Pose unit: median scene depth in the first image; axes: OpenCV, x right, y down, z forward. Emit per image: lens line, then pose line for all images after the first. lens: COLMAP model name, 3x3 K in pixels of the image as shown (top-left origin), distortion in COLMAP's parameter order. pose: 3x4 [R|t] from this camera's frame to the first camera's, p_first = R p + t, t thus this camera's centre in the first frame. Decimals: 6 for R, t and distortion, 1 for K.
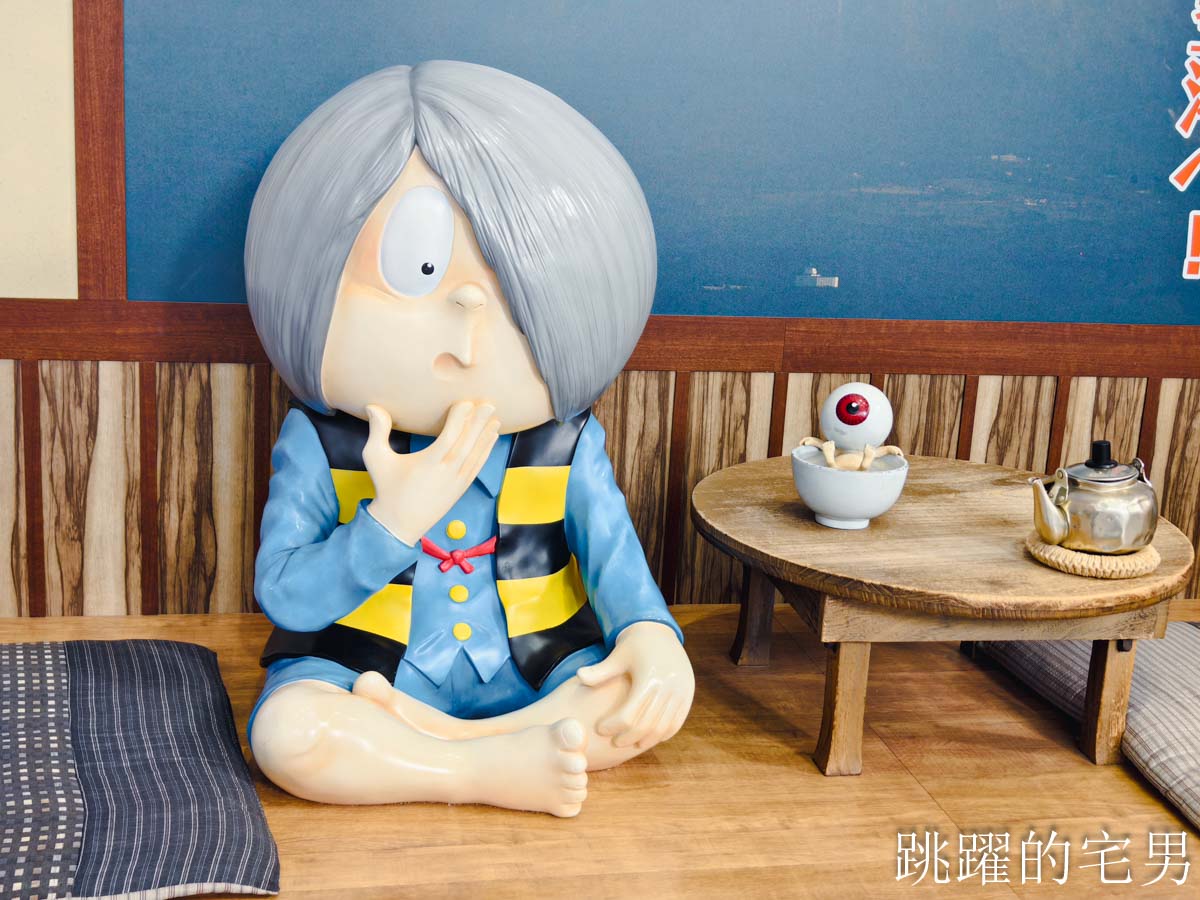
lens RADIAL K [[1682.3, 0, 599.0], [0, 1682.3, 450.2], [0, 0, 1]] dist [0.098623, 0.000000]
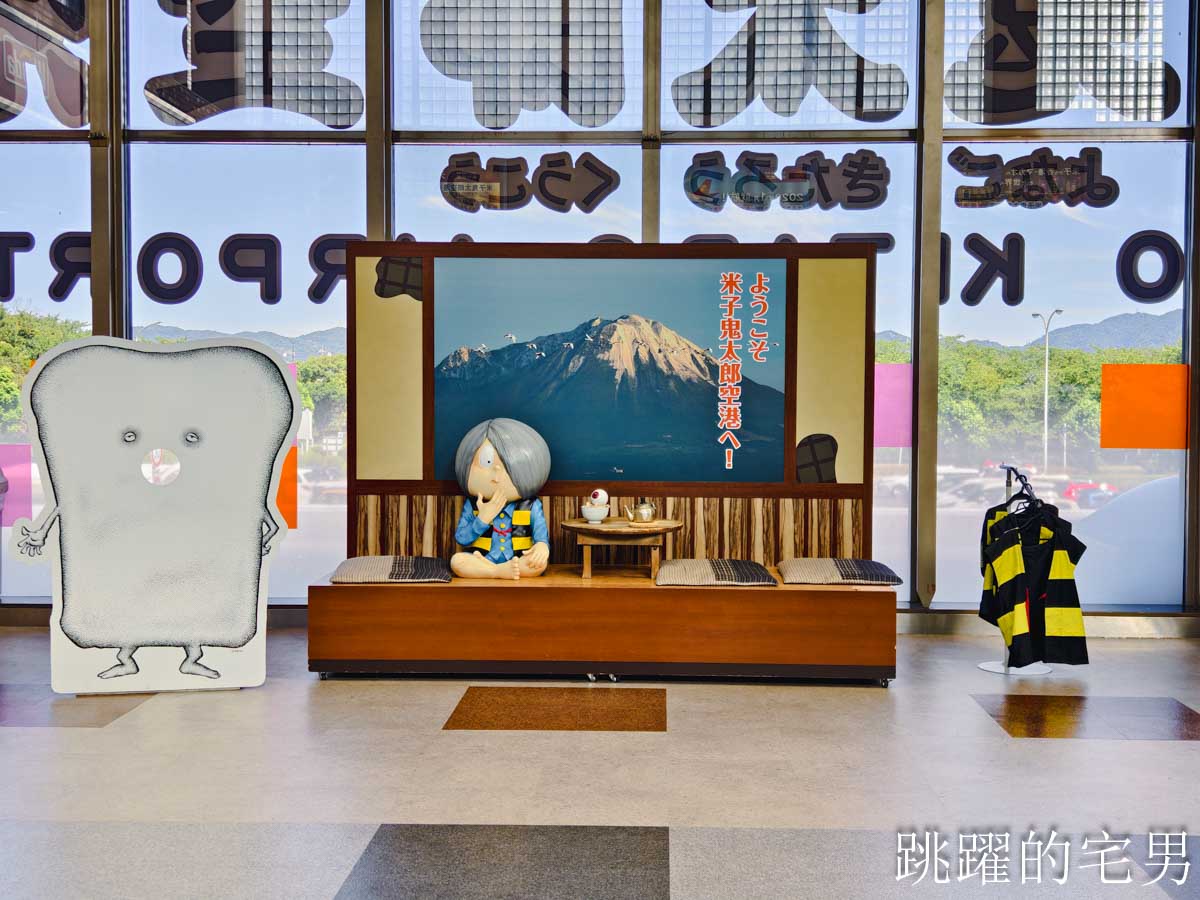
lens RADIAL K [[1682.3, 0, 600.2], [0, 1682.3, 450.4], [0, 0, 1]] dist [0.098623, 0.000000]
pose [[0.970280, -0.041303, -0.238435, 1.164339], [-0.007014, 0.980112, -0.198322, 0.696106], [0.241885, 0.194100, 0.950693, -2.982345]]
